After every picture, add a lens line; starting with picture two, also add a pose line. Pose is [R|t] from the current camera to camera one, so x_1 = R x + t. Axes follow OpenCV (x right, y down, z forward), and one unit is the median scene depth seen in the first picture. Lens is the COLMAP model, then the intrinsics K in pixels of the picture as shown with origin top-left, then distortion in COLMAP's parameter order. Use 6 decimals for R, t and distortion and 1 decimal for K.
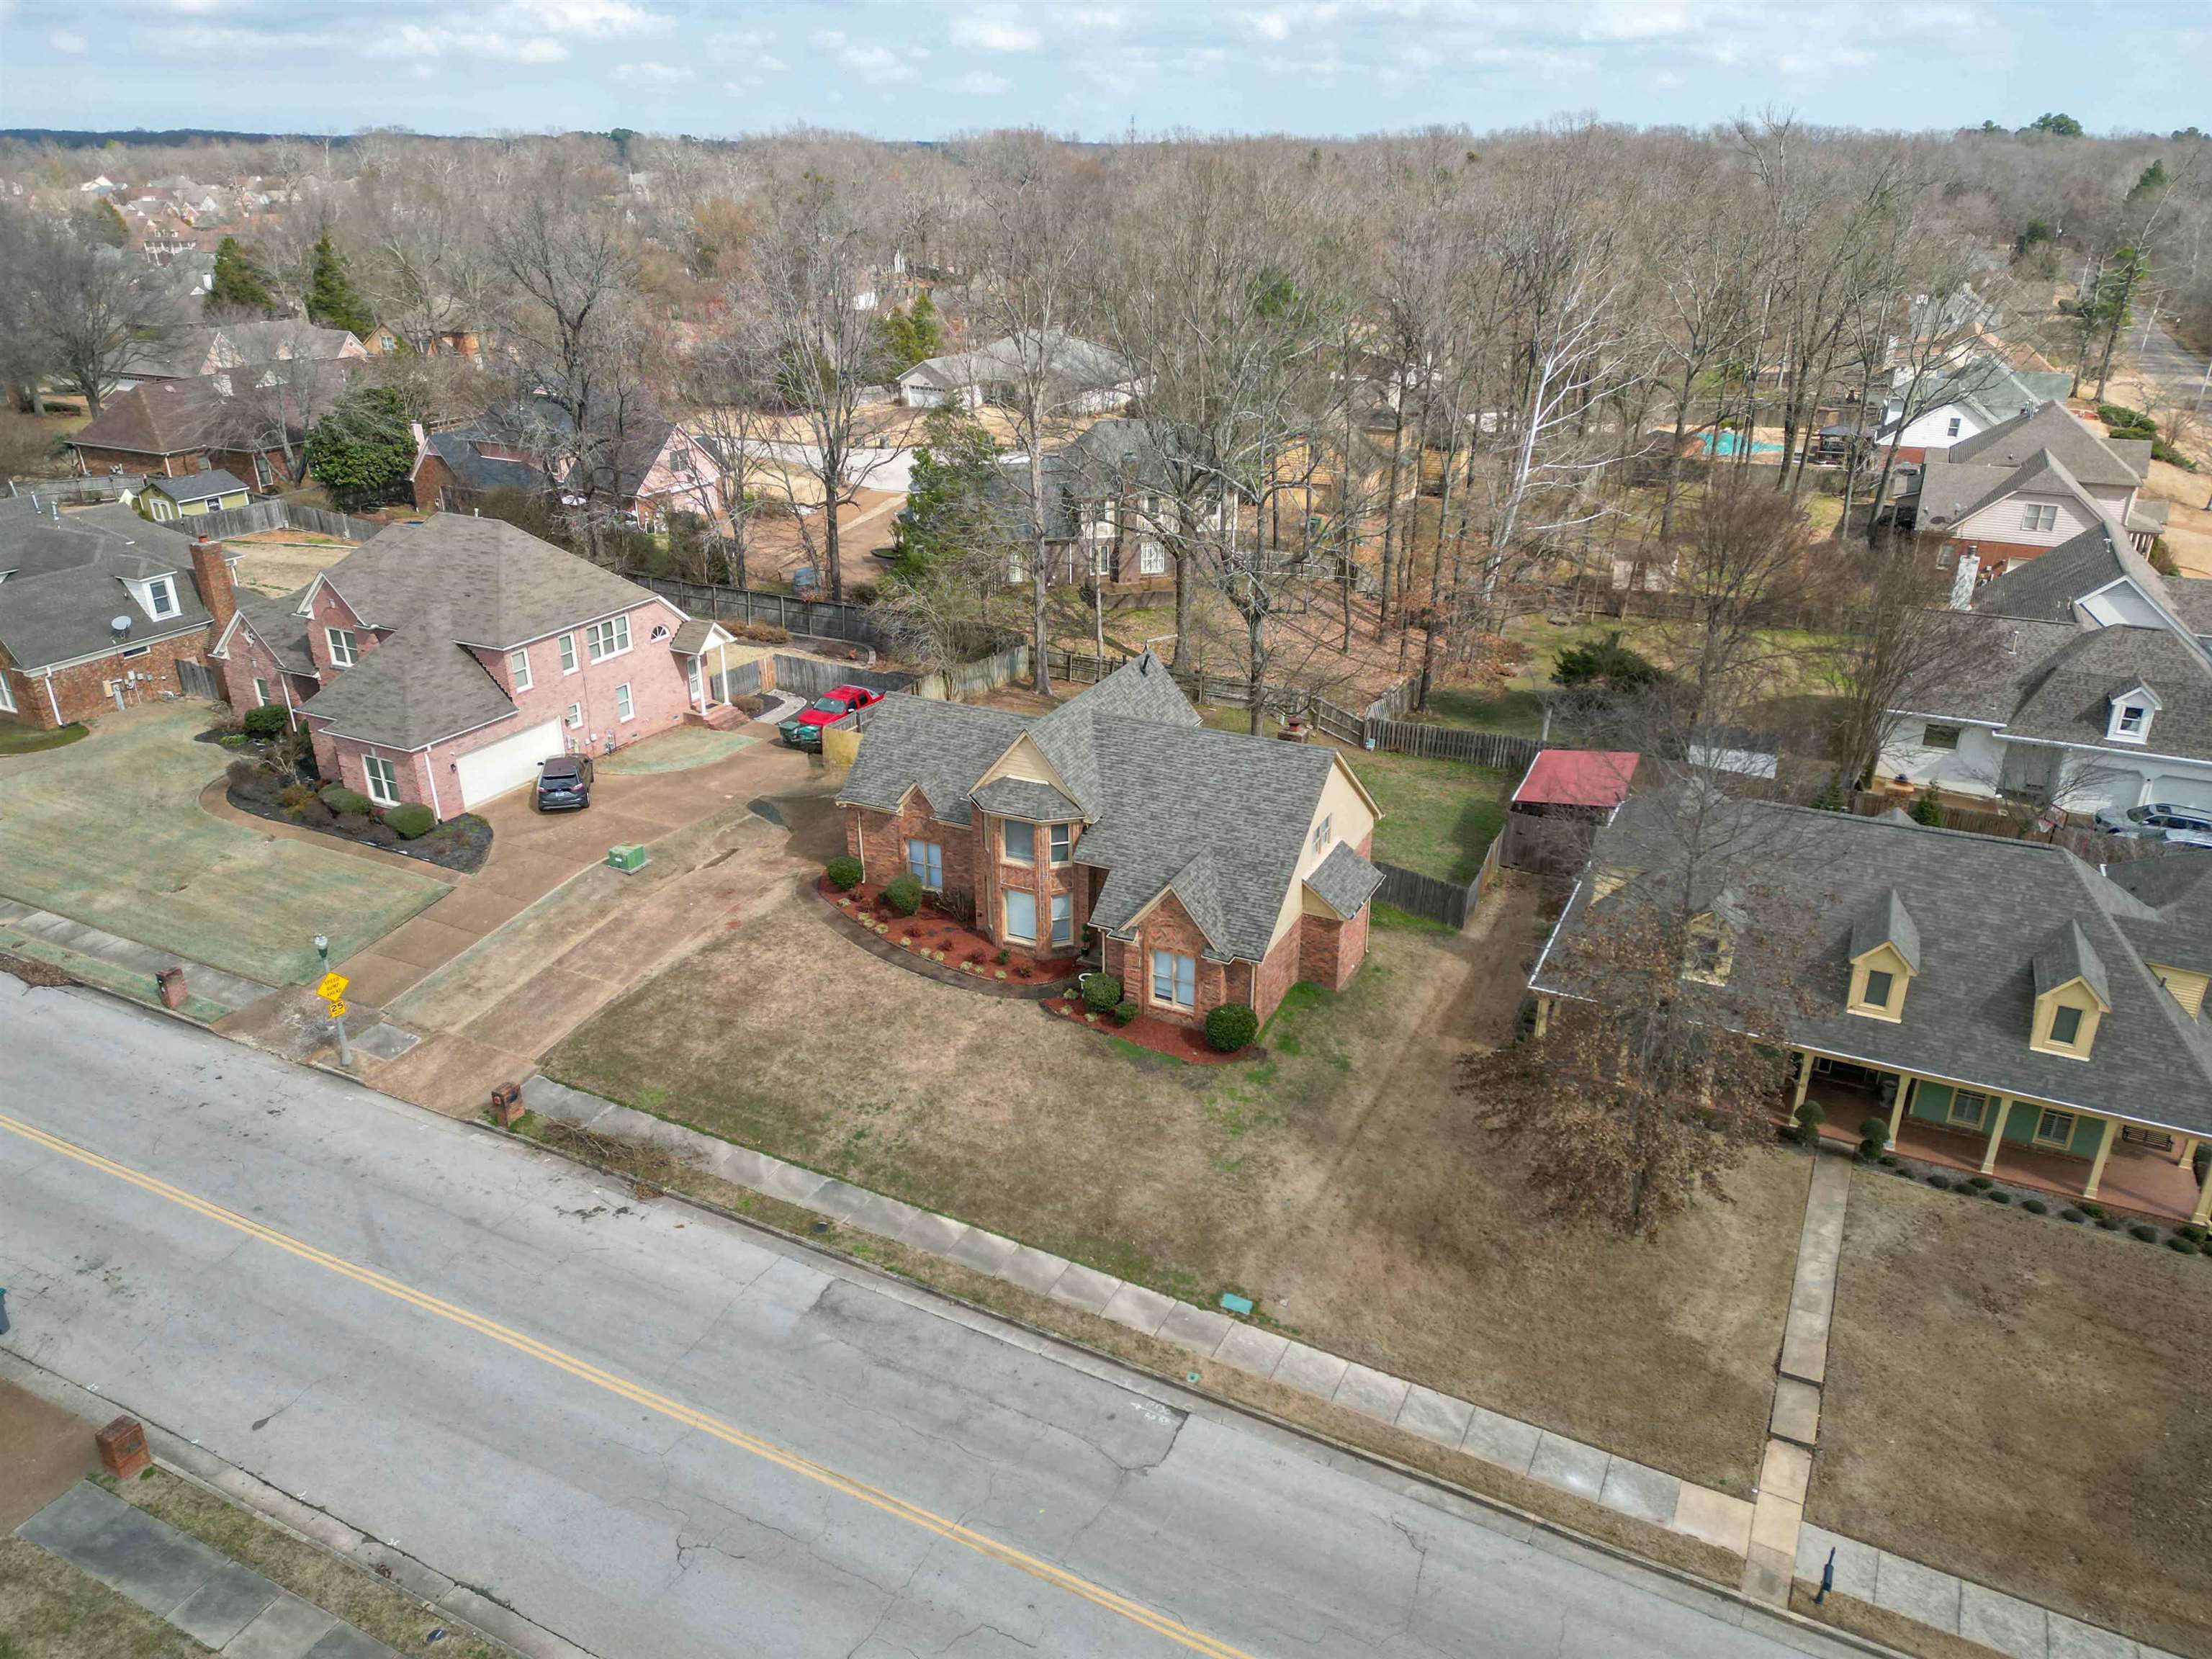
lens RADIAL K [[1541.4, 0, 1113.0], [0, 1541.4, 833.4], [0, 0, 1]] dist [0.105627, -0.106189]
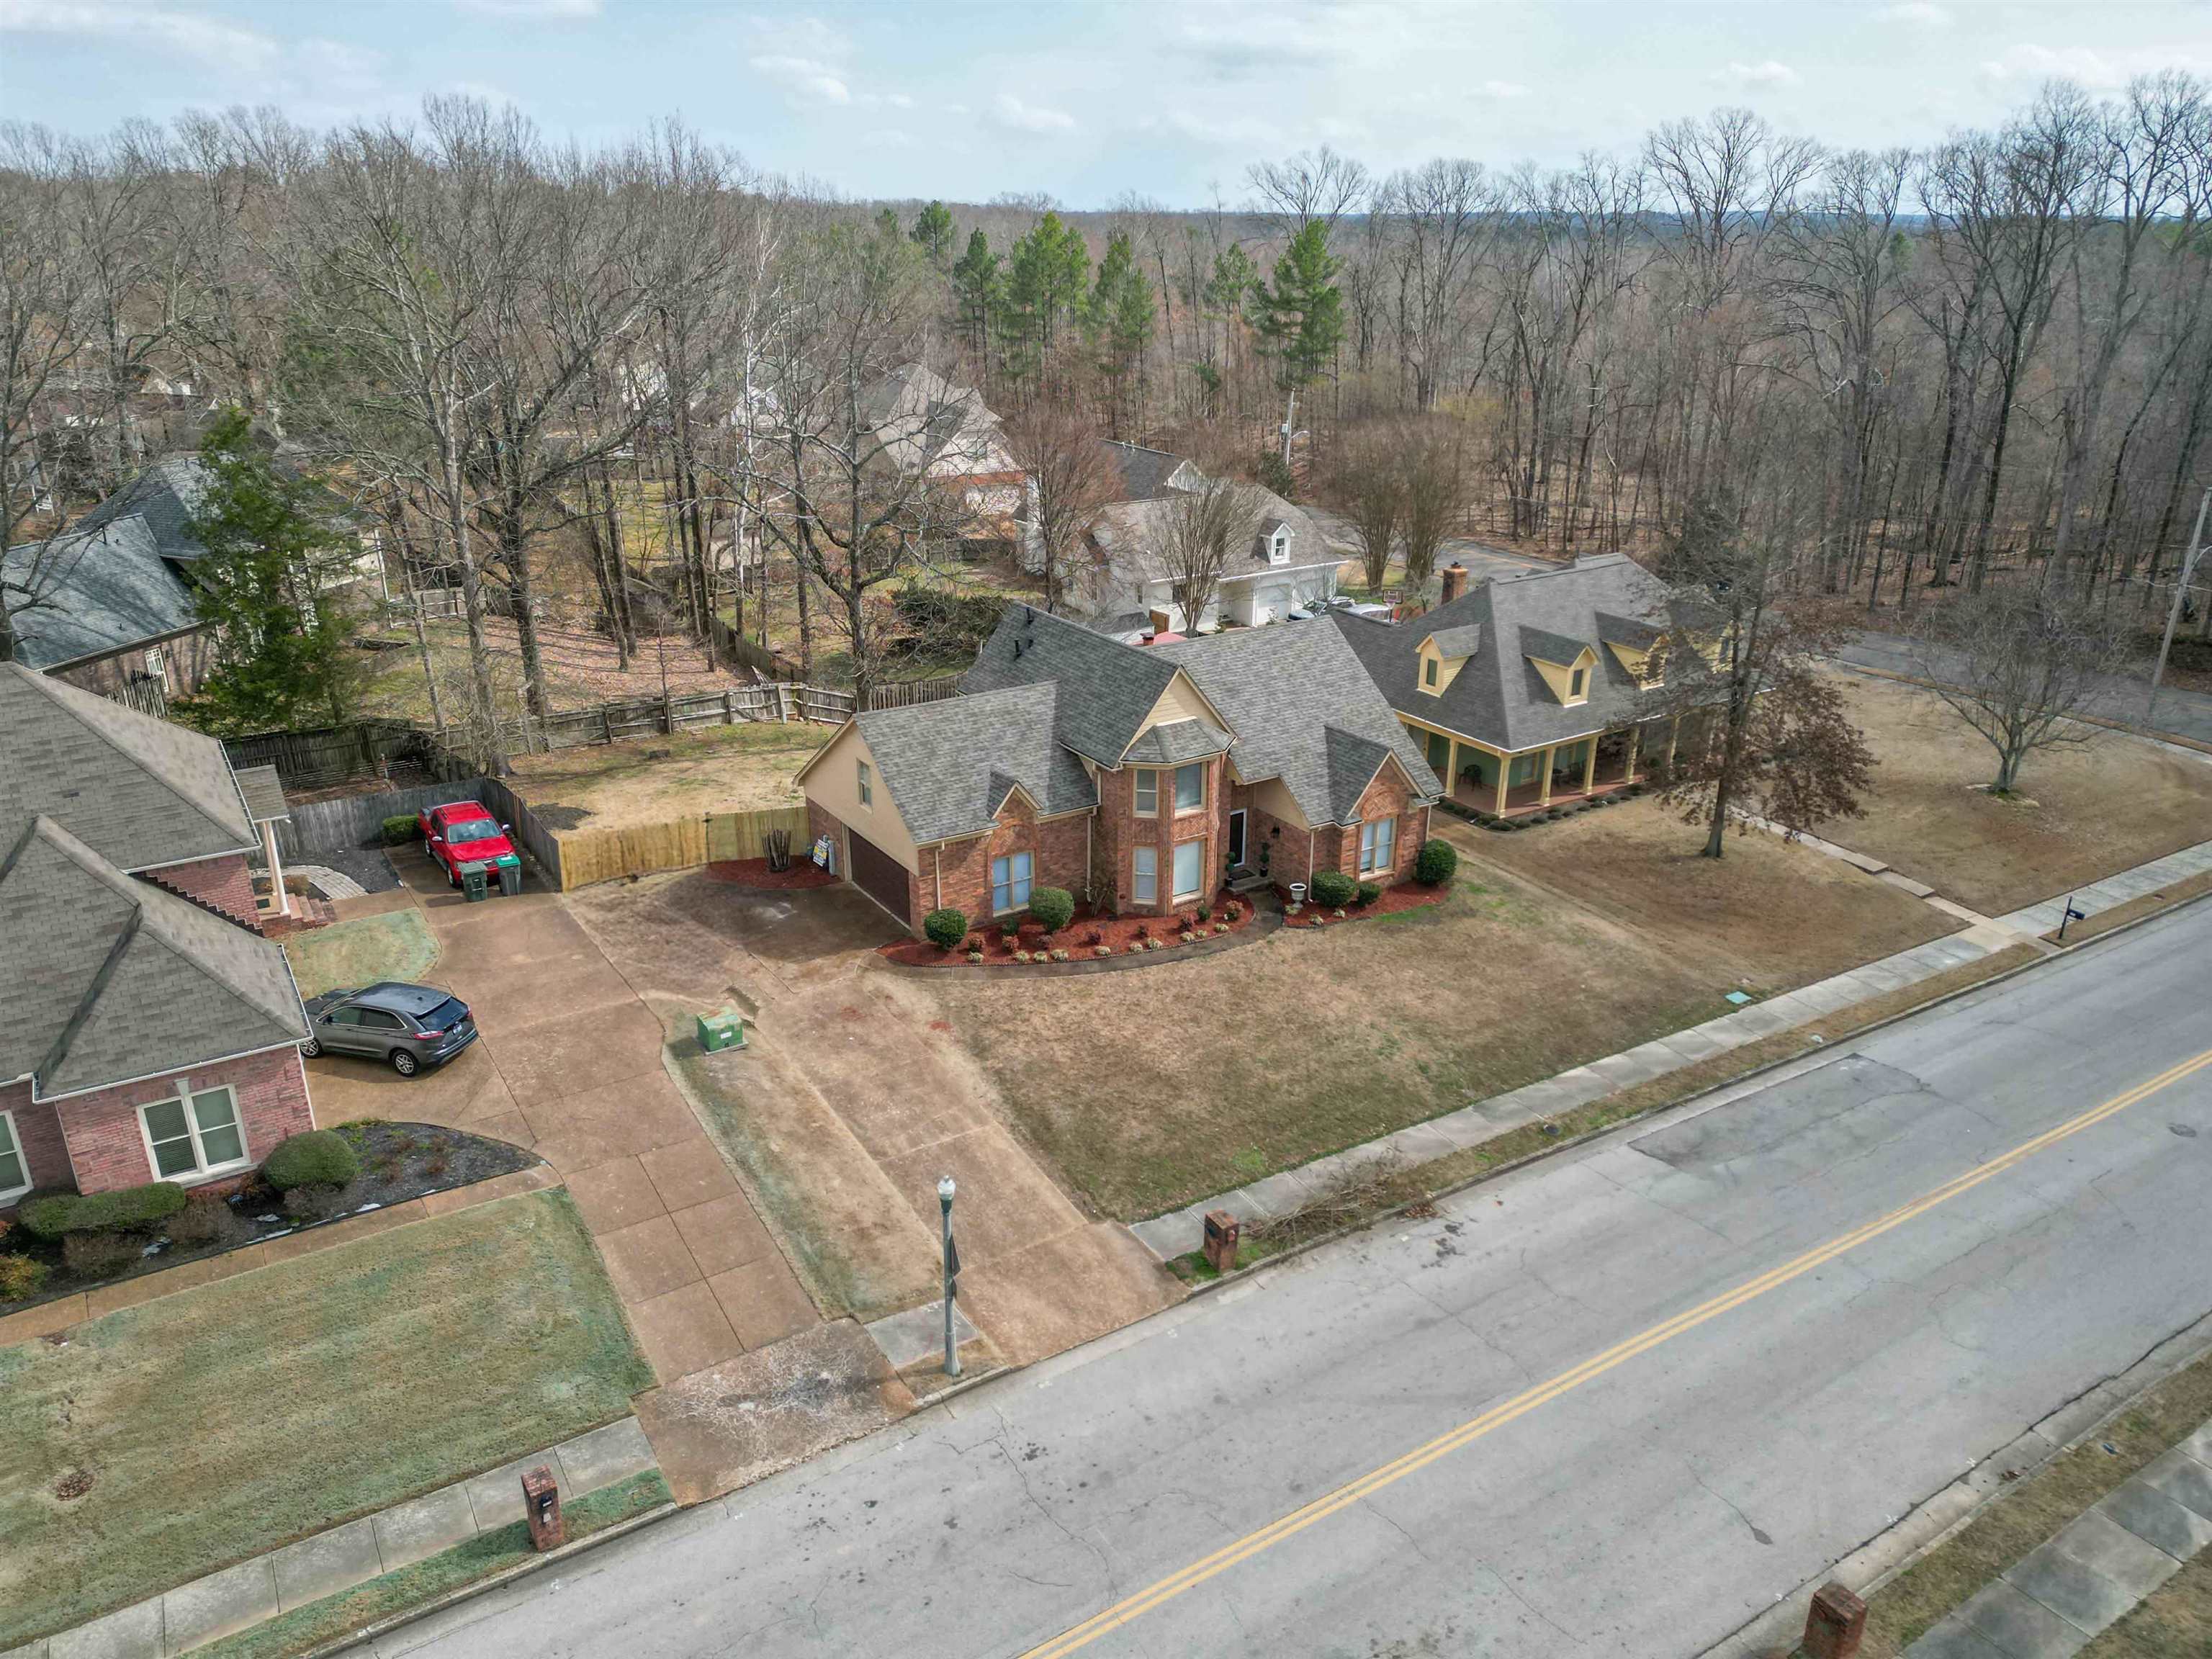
lens RADIAL K [[1541.4, 0, 1113.0], [0, 1541.4, 833.4], [0, 0, 1]] dist [0.105627, -0.106189]
pose [[0.510522, -0.313815, 0.800555, -0.911311], [0.339992, 0.928824, 0.147280, -0.132150], [-0.789793, 0.196992, 0.580879, 0.542193]]
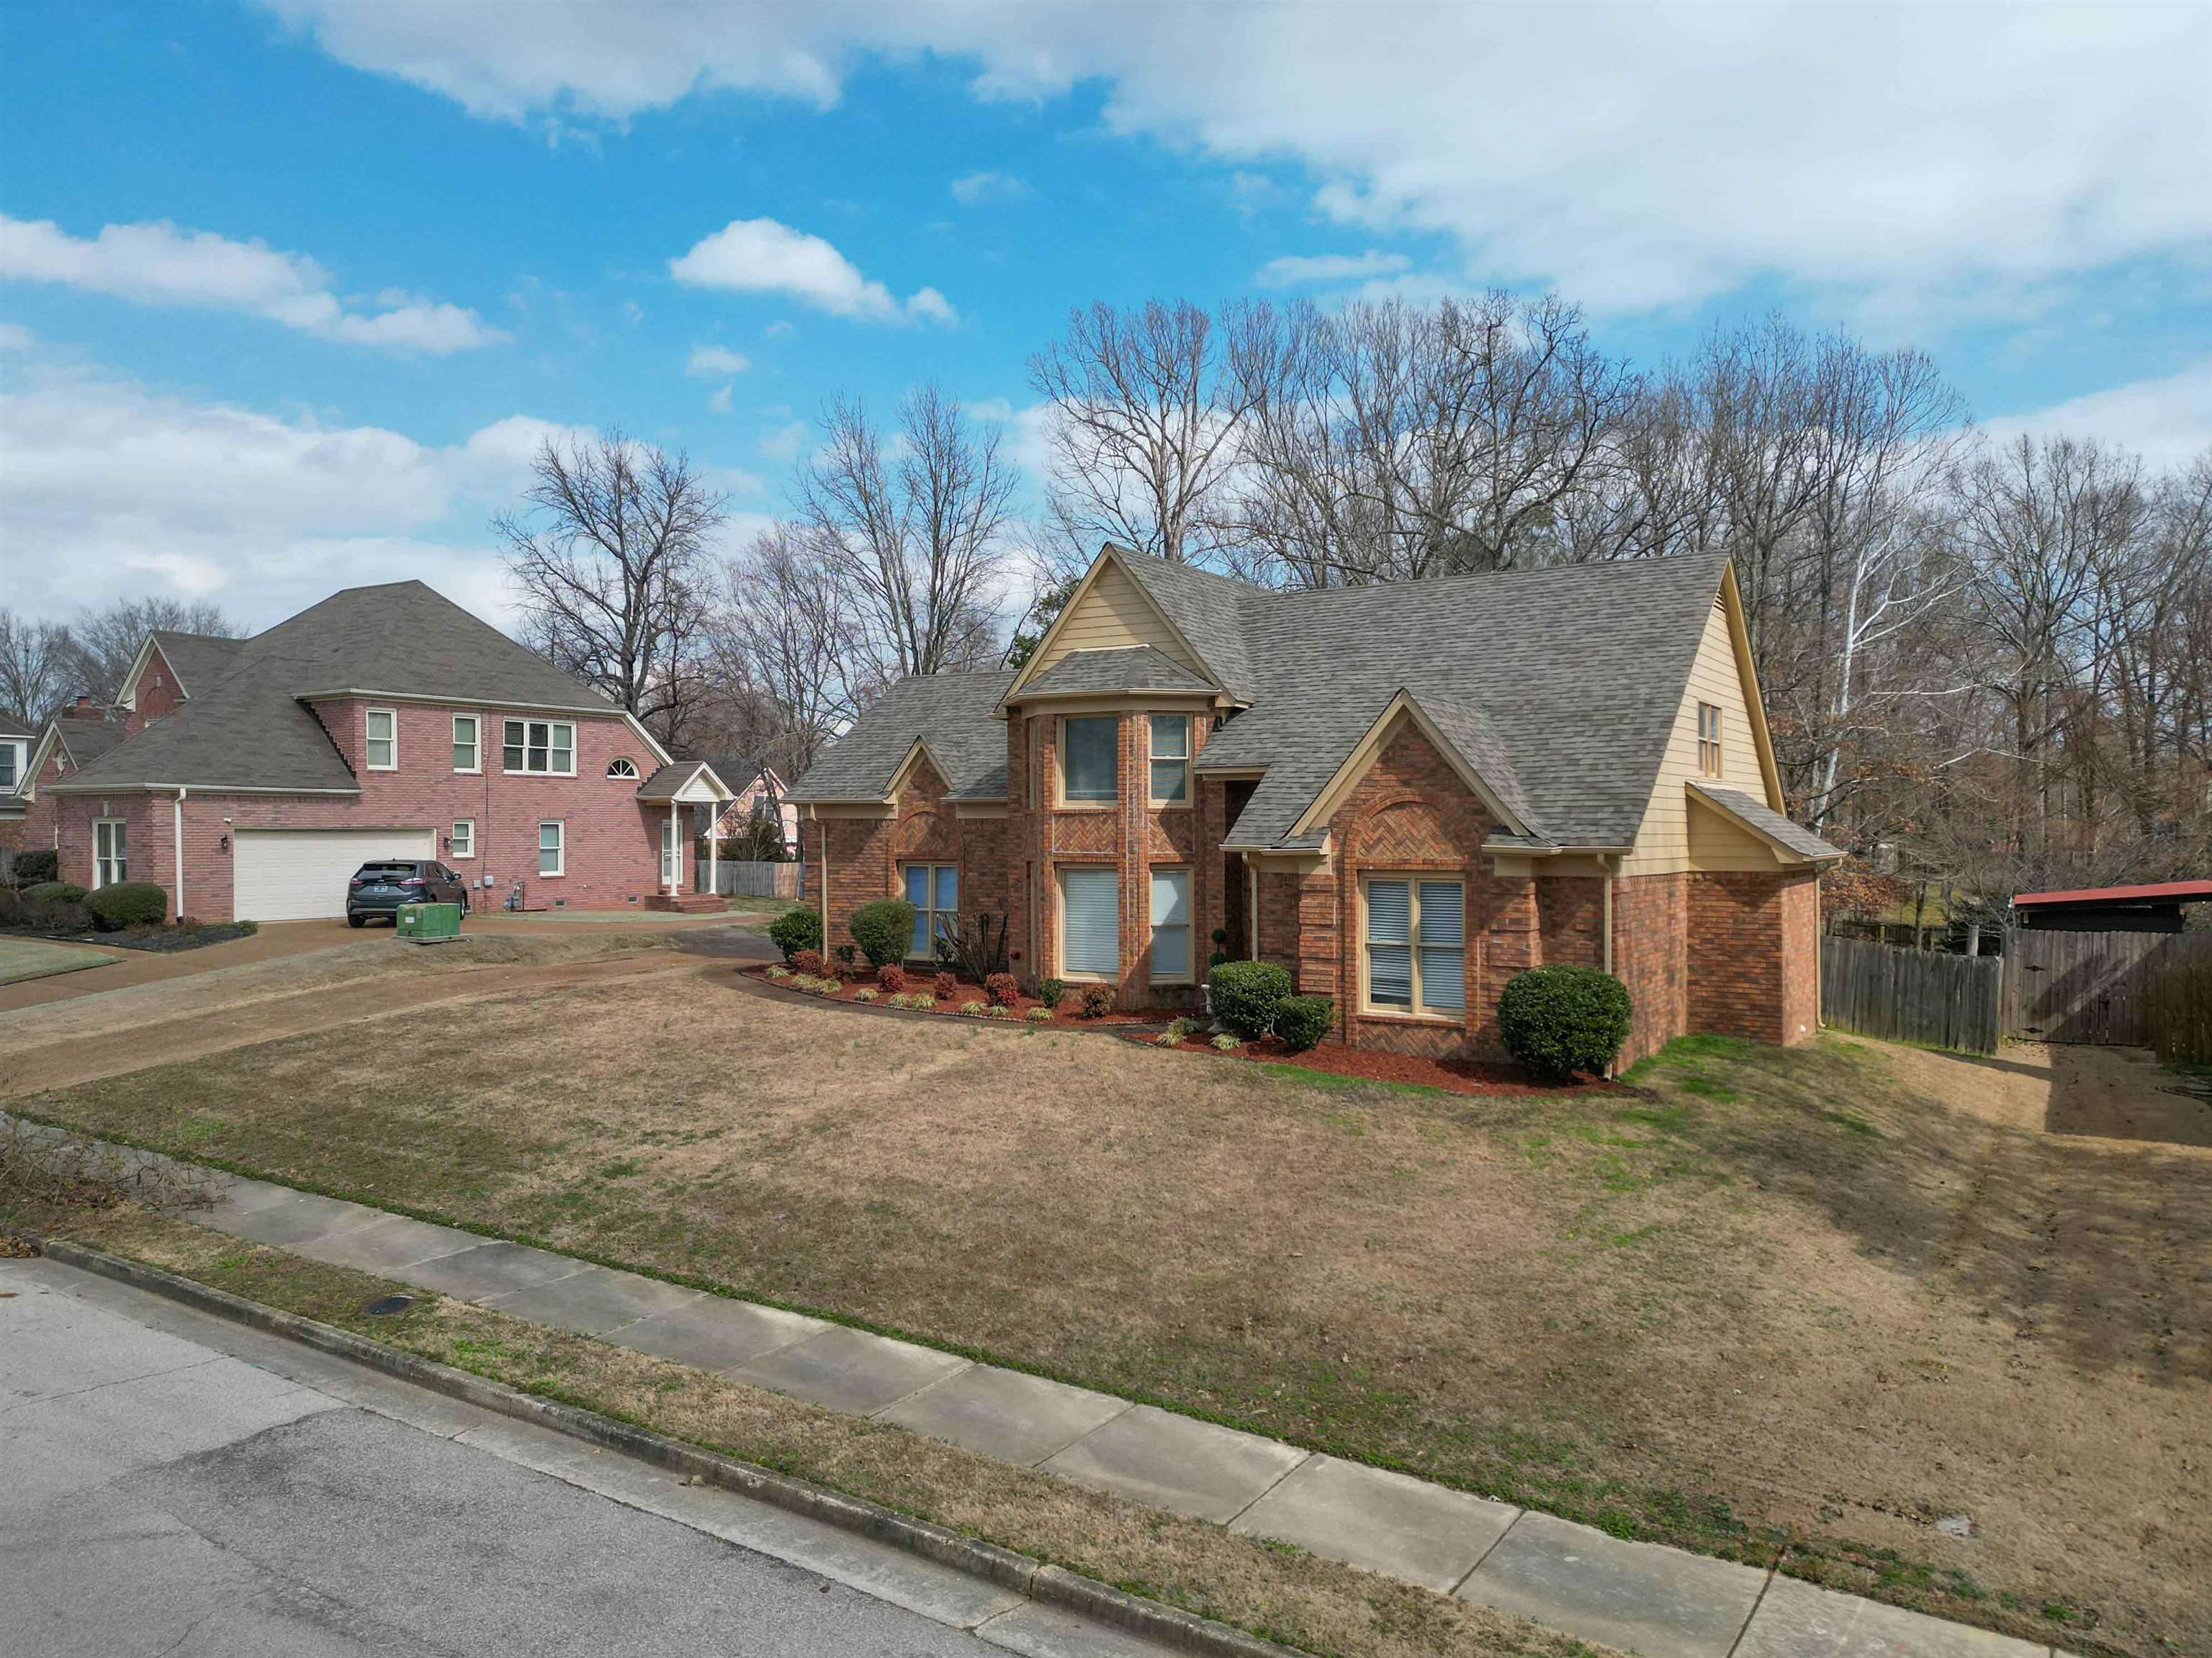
lens RADIAL K [[1564.6, 0, 1106.0], [0, 1564.6, 829.0], [0, 0, 1]] dist [0.107666, -0.106164]
pose [[0.994004, -0.003367, -0.109291, 0.001036], [-0.041180, 0.914406, -0.402699, 0.255488], [0.101292, 0.404785, 0.908784, 0.583072]]
